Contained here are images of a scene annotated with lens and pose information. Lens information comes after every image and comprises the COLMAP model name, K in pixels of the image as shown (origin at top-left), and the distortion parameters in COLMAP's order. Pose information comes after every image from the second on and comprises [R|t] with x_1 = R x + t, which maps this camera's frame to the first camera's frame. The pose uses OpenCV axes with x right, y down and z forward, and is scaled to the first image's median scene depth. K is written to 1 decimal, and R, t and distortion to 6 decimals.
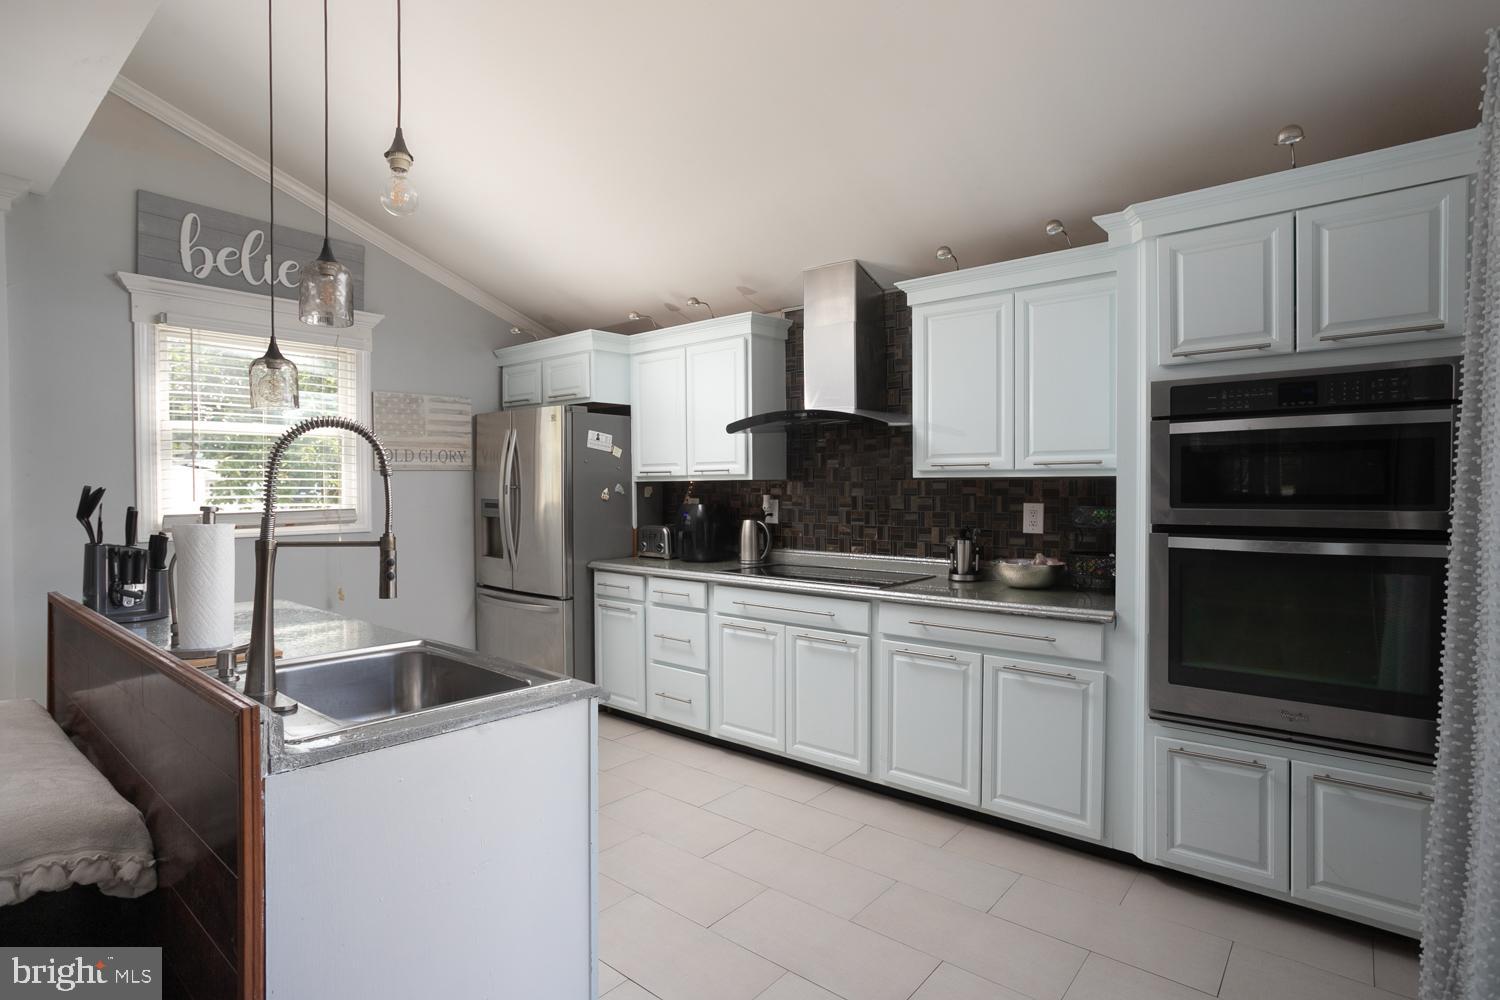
lens RADIAL K [[765.3, 0, 739.0], [0, 765.3, 498.8], [0, 0, 1]] dist [-0.035902, 0.018290]
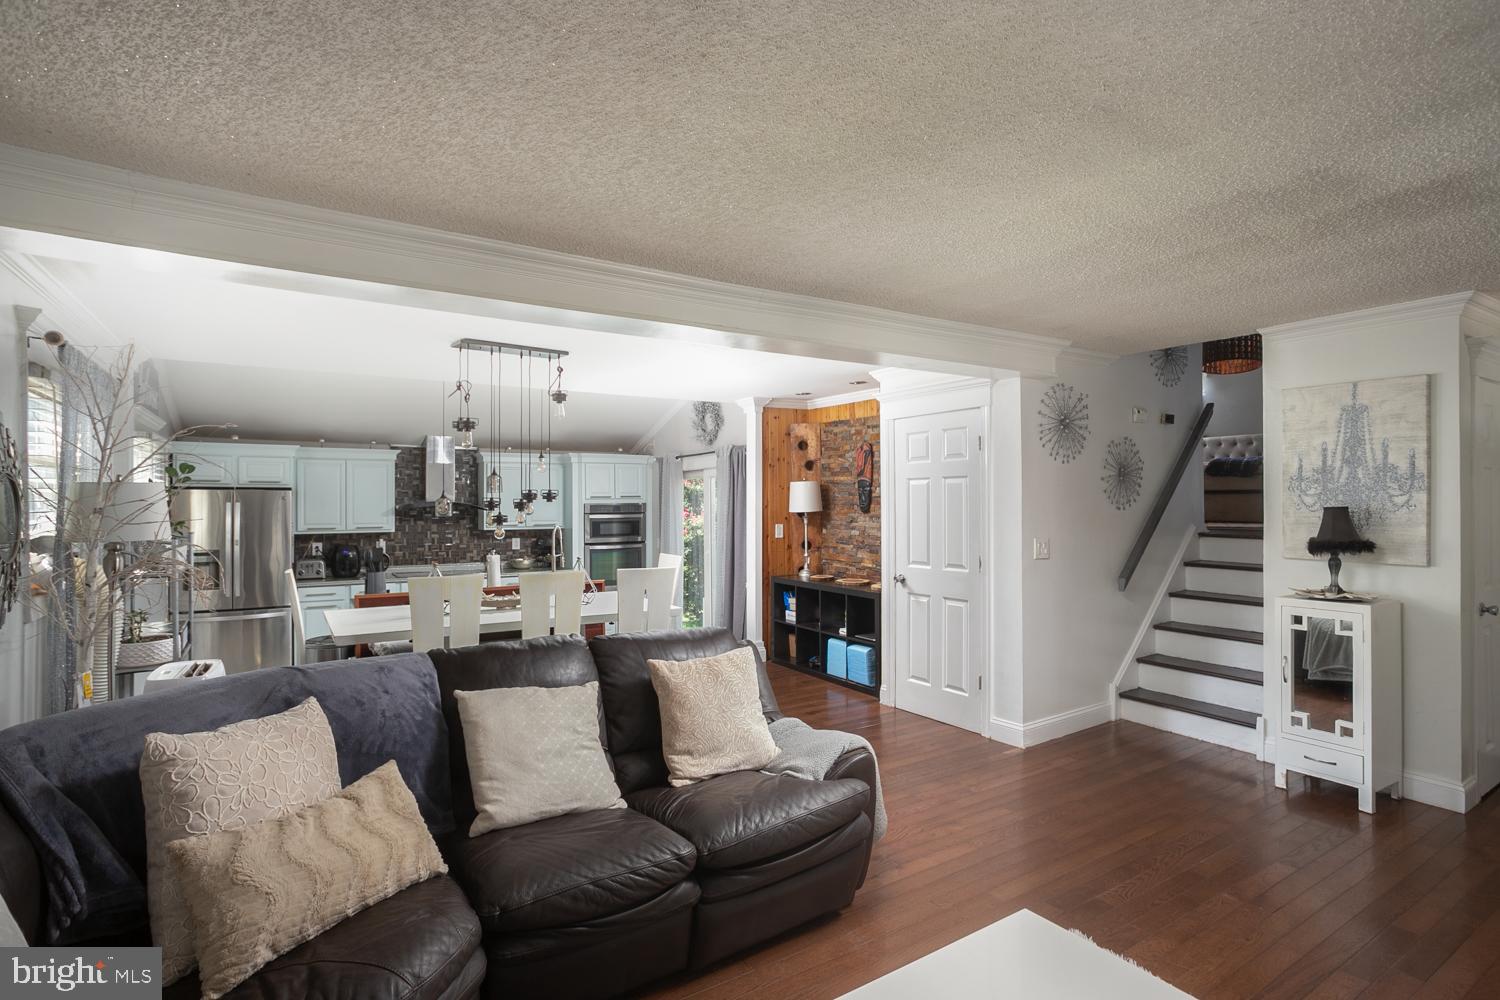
lens RADIAL K [[765.3, 0, 777.5], [0, 765.3, 500.1], [0, 0, 1]] dist [-0.035902, 0.018290]
pose [[0.255923, 0.005102, 0.966684, -1.782629], [0.014682, 0.999850, -0.009164, -0.080883], [-0.966586, 0.016538, 0.255810, -0.528351]]
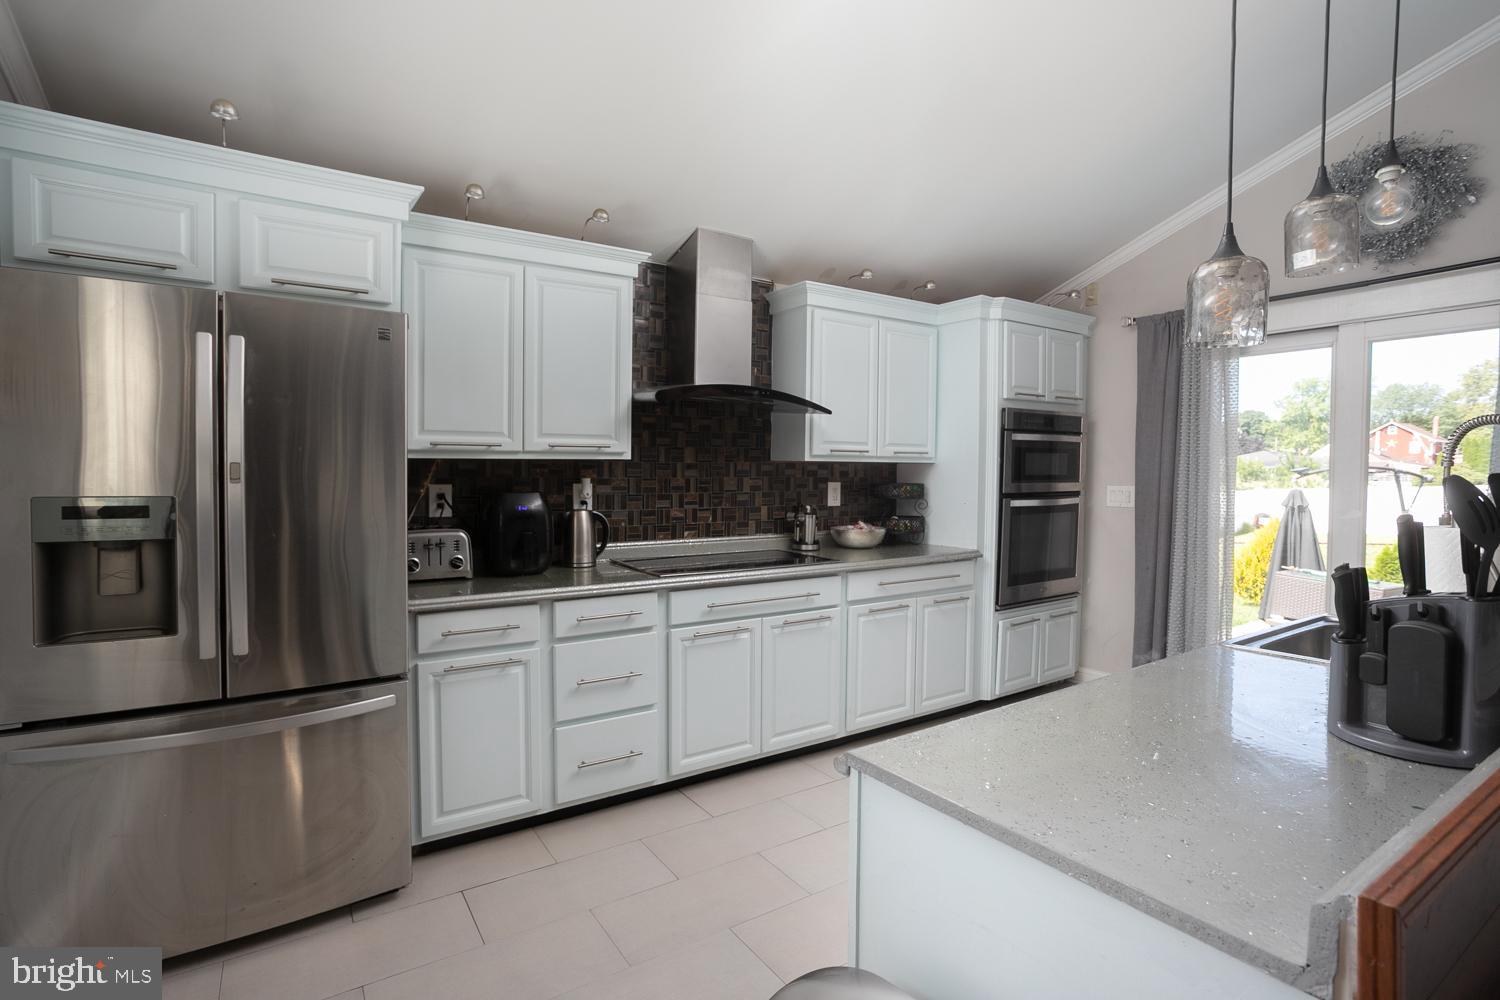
lens RADIAL K [[765.3, 0, 780.0], [0, 765.3, 487.4], [0, 0, 1]] dist [-0.035902, 0.018290]
pose [[0.239308, -0.024064, 0.970645, -0.778233], [0.005689, 0.999710, 0.023381, -0.014138], [-0.970927, -0.000073, 0.239376, 0.702065]]
